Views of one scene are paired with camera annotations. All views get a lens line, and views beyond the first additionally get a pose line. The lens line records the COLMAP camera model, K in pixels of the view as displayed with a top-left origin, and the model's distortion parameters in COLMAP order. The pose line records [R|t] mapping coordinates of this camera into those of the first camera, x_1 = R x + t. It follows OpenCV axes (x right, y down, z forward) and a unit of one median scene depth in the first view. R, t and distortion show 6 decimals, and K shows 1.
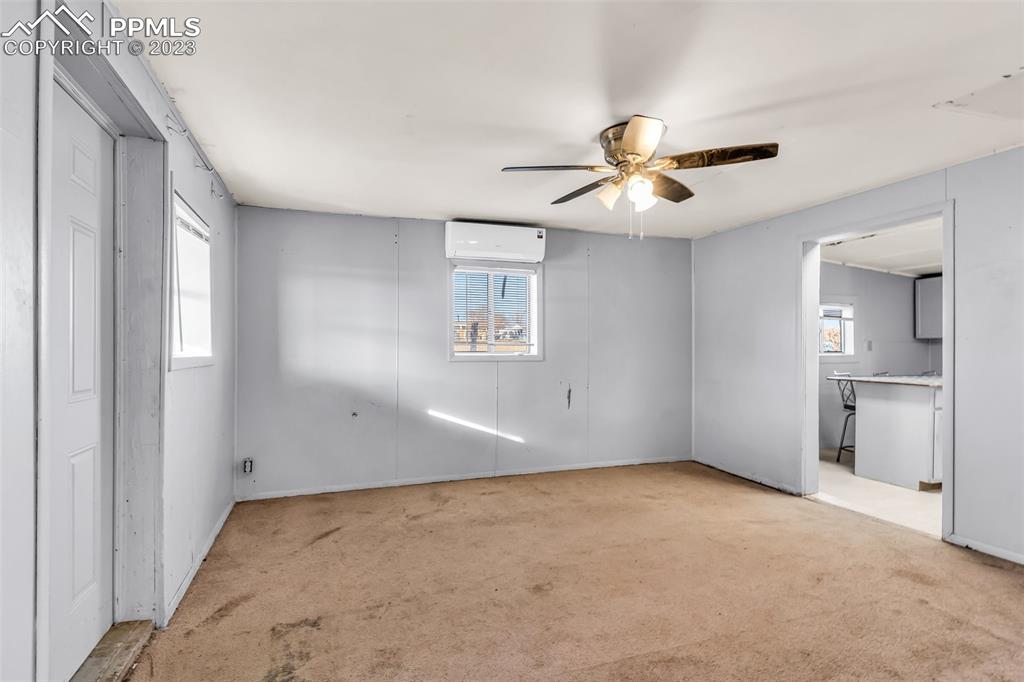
lens RADIAL K [[498.0, 0, 504.9], [0, 498.0, 347.2], [0, 0, 1]] dist [0.000271, 0.001092]
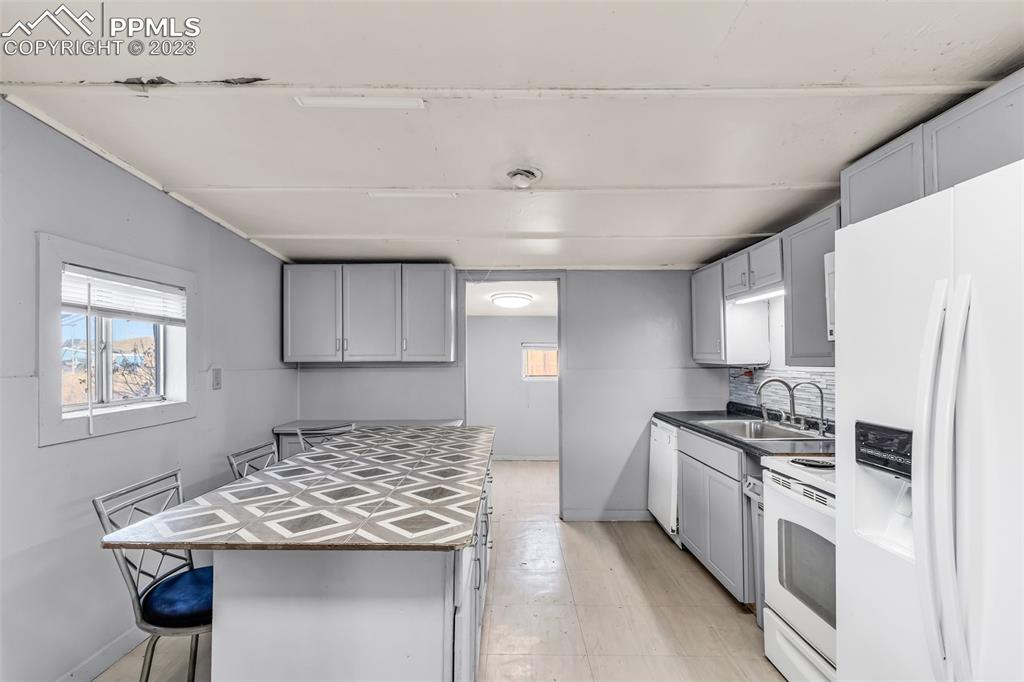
lens RADIAL K [[498.0, 0, 505.1], [0, 498.0, 349.3], [0, 0, 1]] dist [0.000271, 0.001092]
pose [[0.354992, 0.014903, 0.934751, 0.374983], [-0.000923, 0.999878, -0.015590, -0.024516], [-0.934869, 0.004671, 0.354962, 0.561022]]
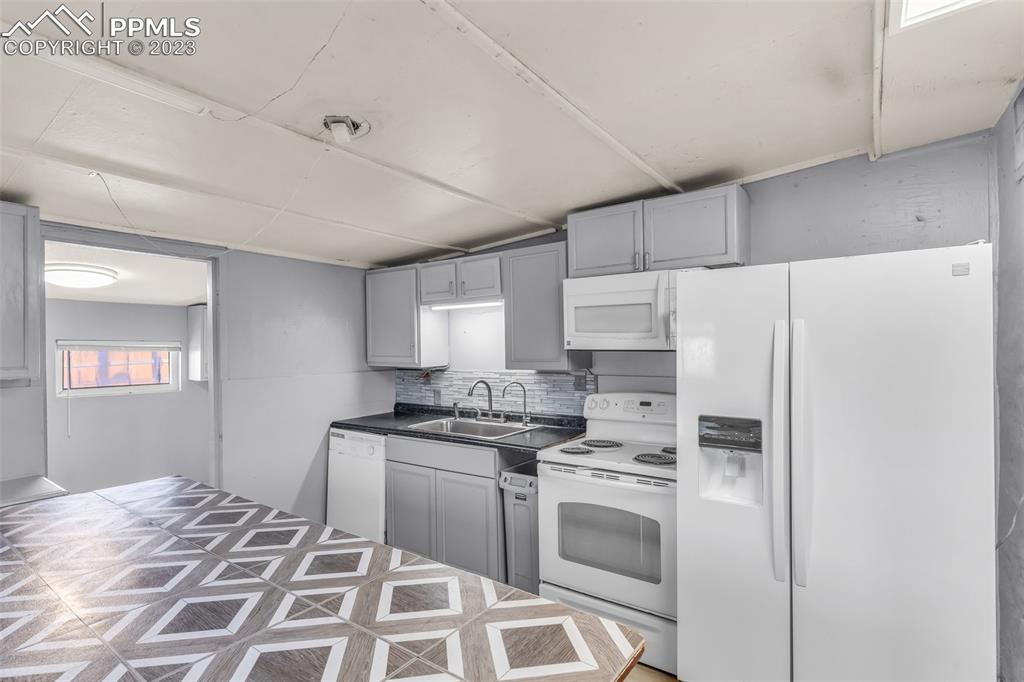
lens RADIAL K [[498.0, 0, 506.8], [0, 498.0, 346.9], [0, 0, 1]] dist [0.000271, 0.001092]
pose [[-0.550194, 0.007155, 0.835006, 0.453853], [0.005522, 0.999973, -0.004931, -0.037808], [-0.835018, 0.001898, -0.550219, 0.769814]]
